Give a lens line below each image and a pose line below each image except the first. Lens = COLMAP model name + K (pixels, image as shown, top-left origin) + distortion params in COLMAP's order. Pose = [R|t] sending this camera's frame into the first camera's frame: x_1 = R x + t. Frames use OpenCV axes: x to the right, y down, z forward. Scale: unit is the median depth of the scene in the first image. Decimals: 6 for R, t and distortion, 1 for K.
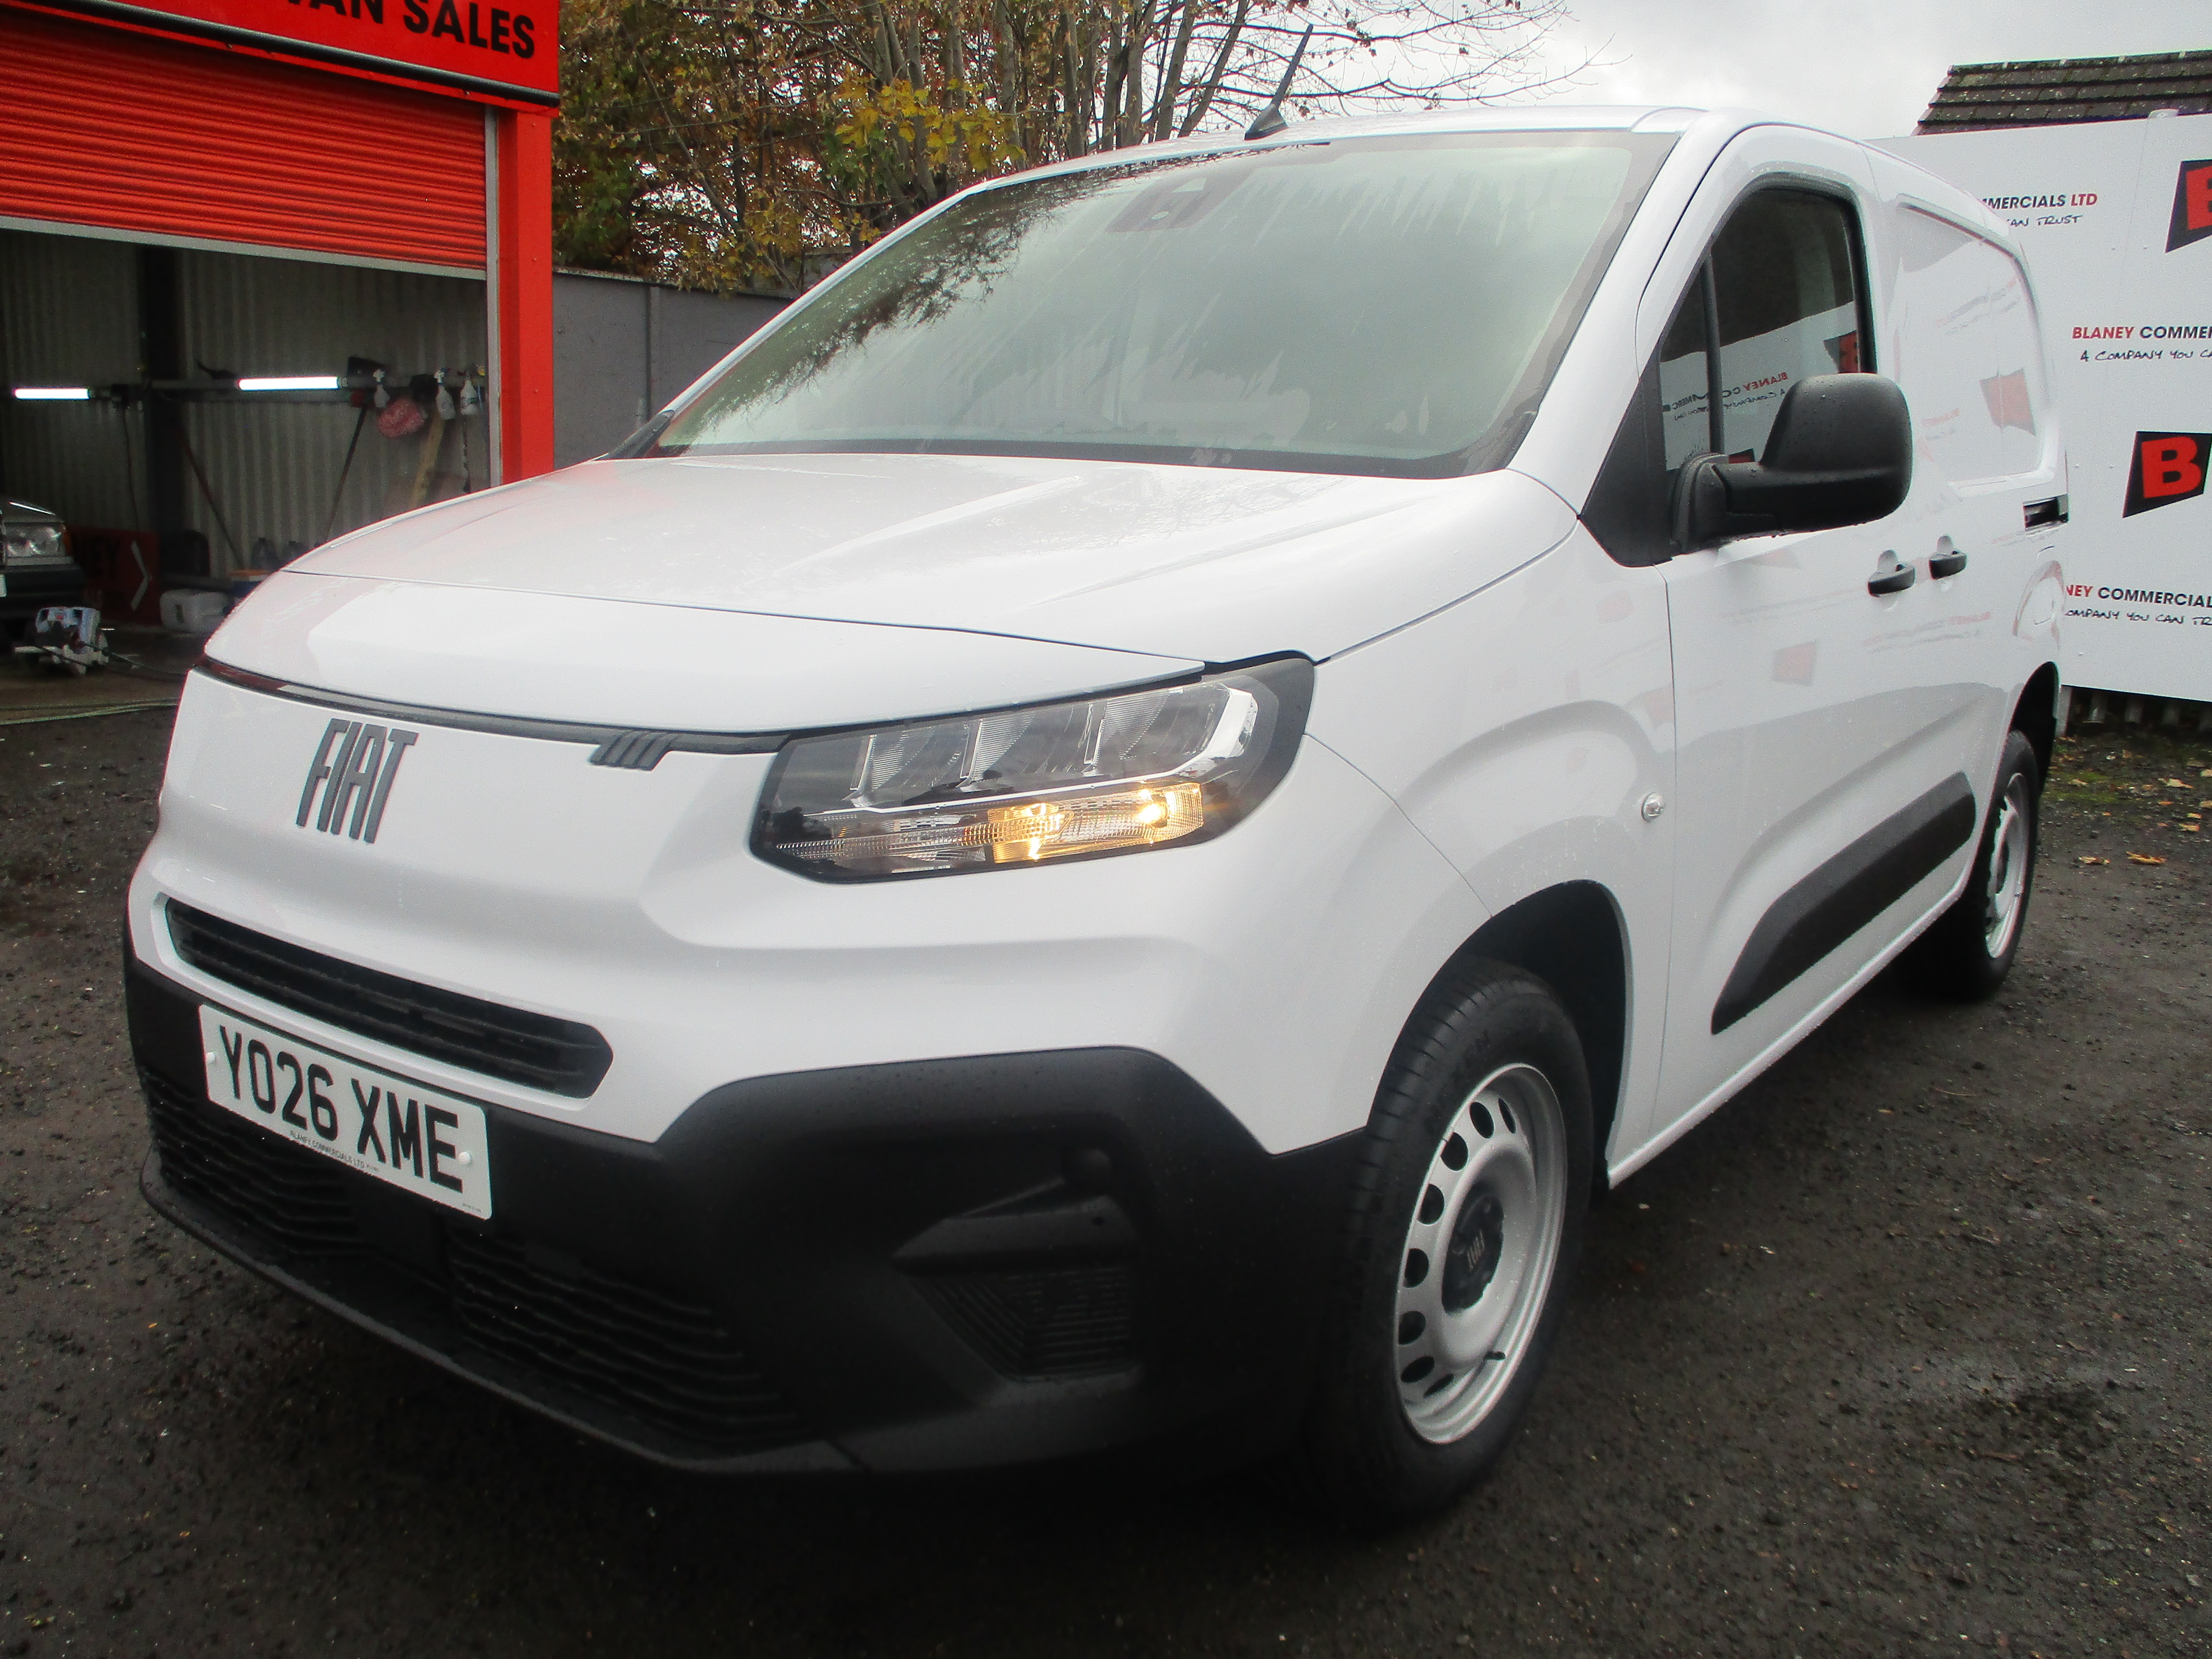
lens RADIAL K [[1815.4, 0, 1106.0], [0, 1815.4, 829.5], [0, 0, 1]] dist [-0.019560, -0.006278]
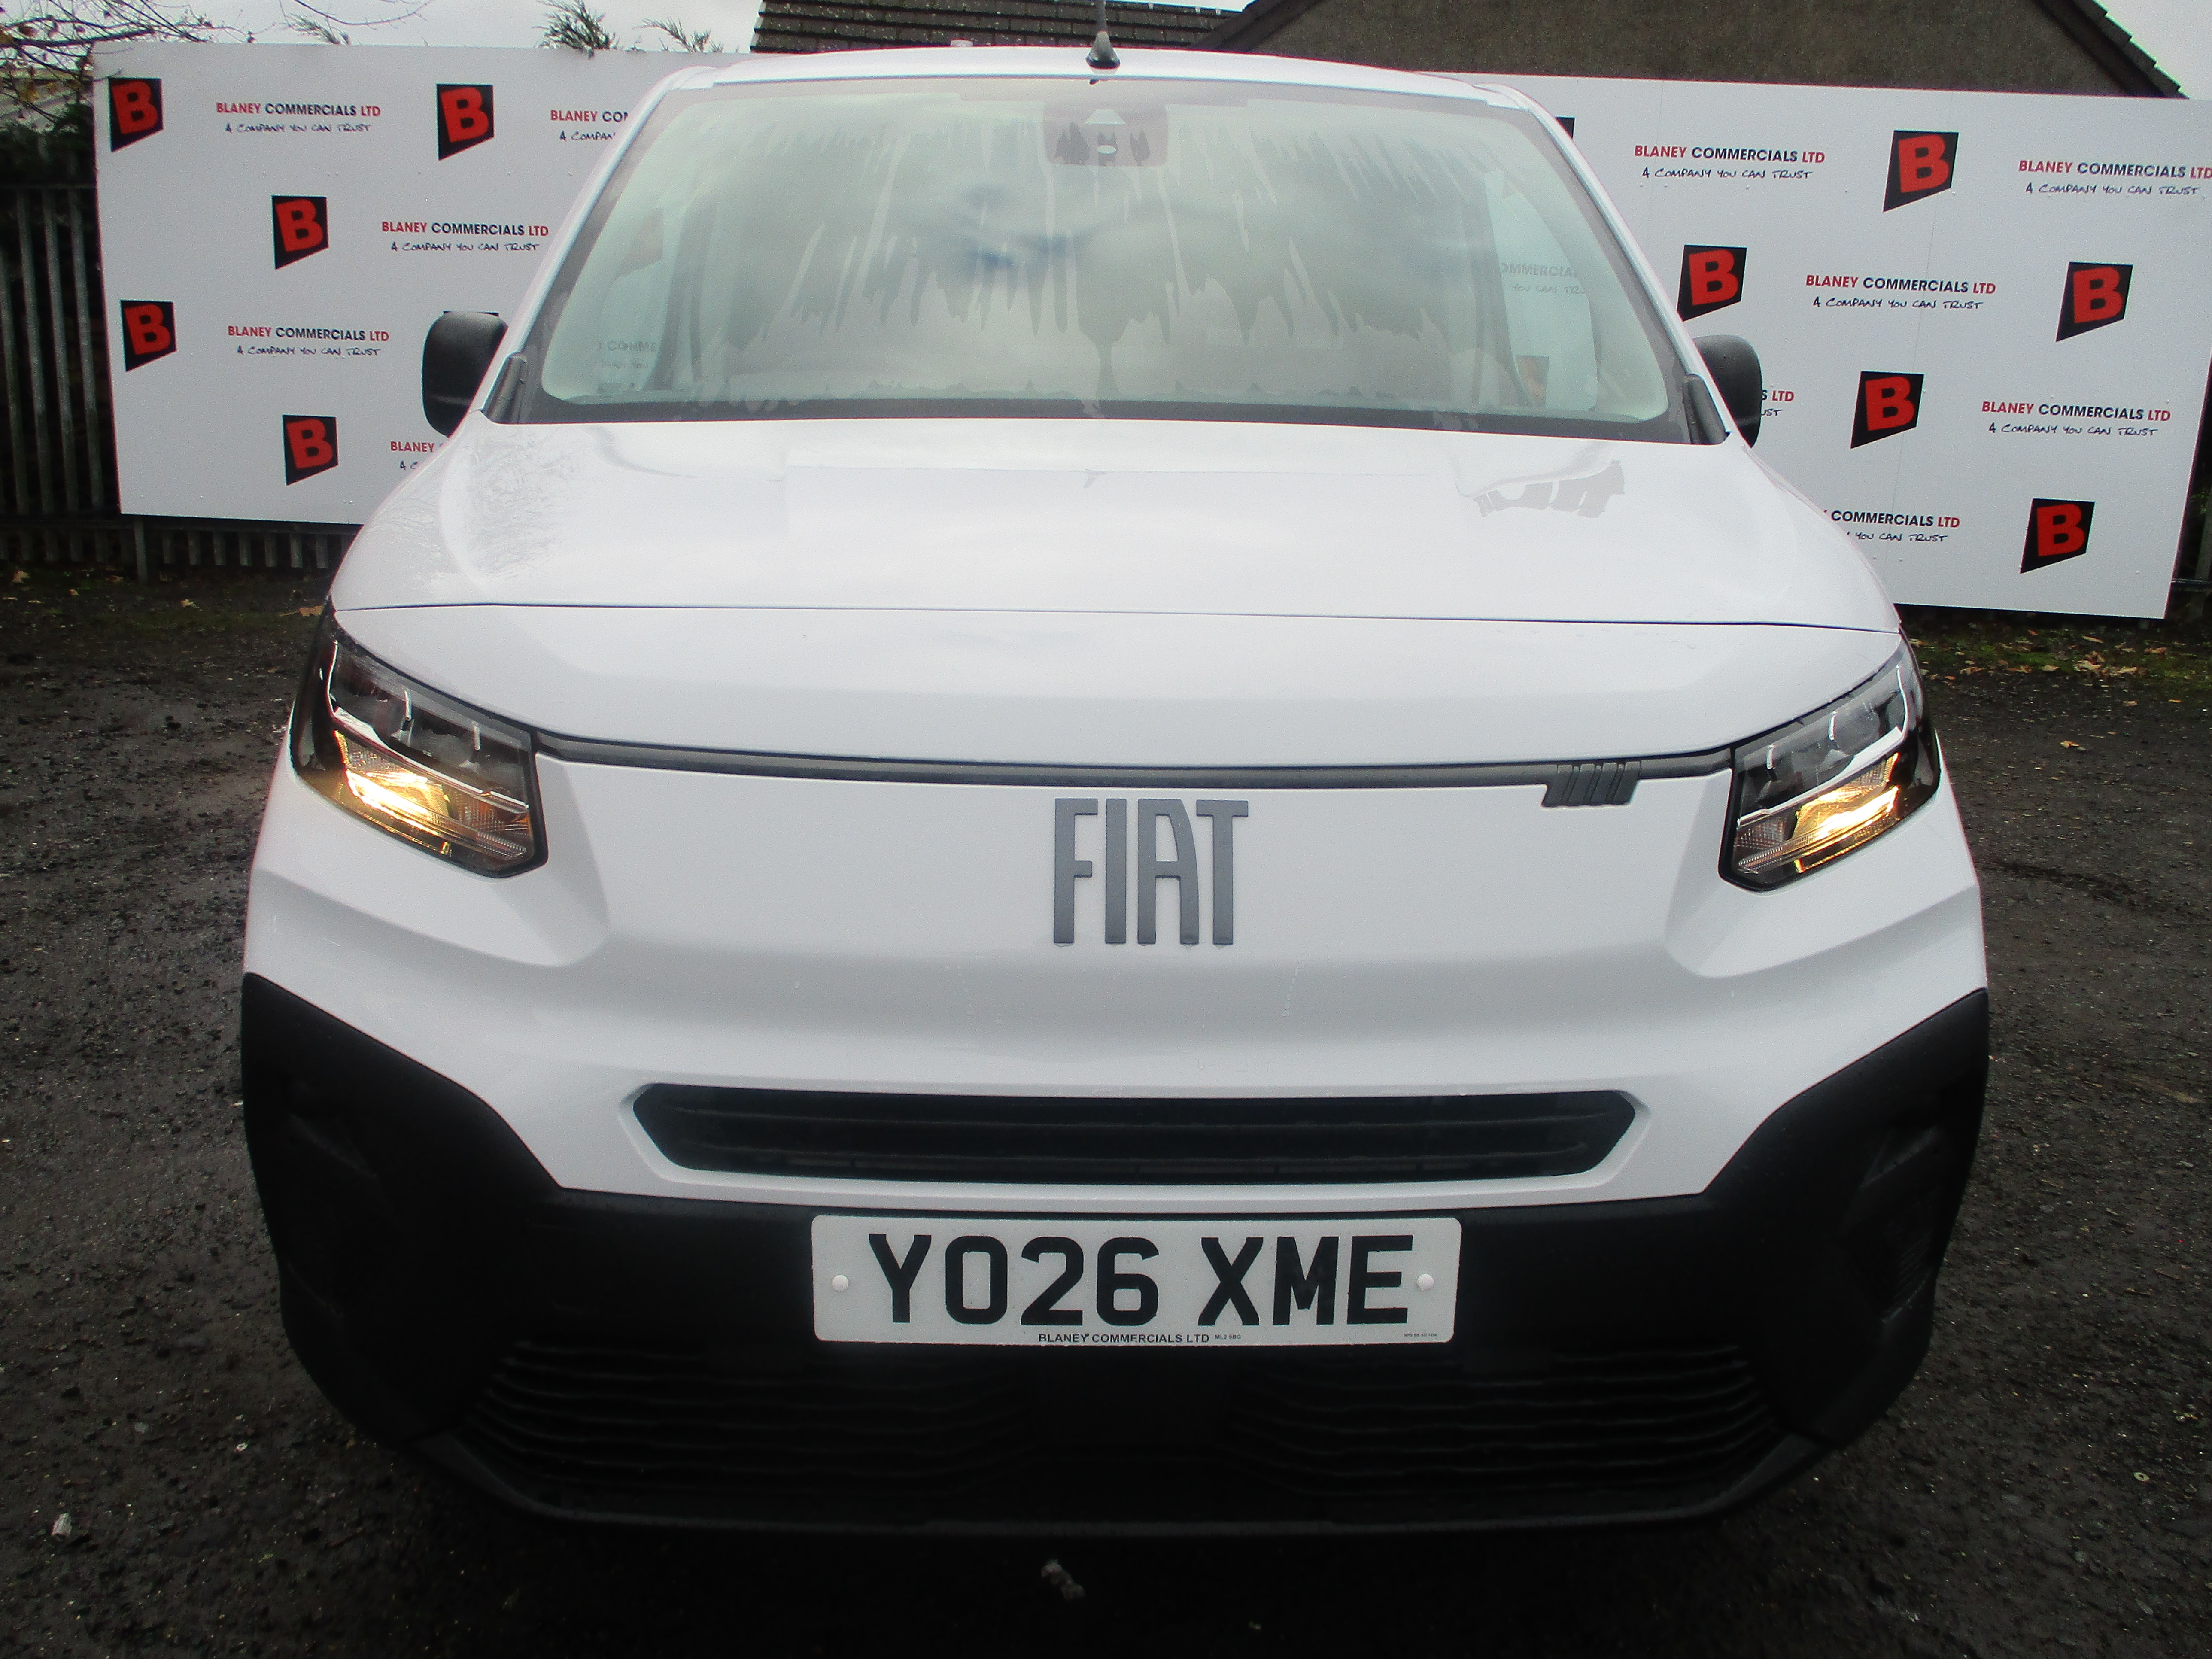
lens RADIAL K [[1815.4, 0, 1106.0], [0, 1815.4, 829.5], [0, 0, 1]] dist [-0.019560, -0.006278]
pose [[0.785589, -0.153933, 0.599296, -0.899771], [0.118245, 0.988058, 0.098787, -0.126145], [-0.607346, -0.006742, 0.794409, 0.382705]]
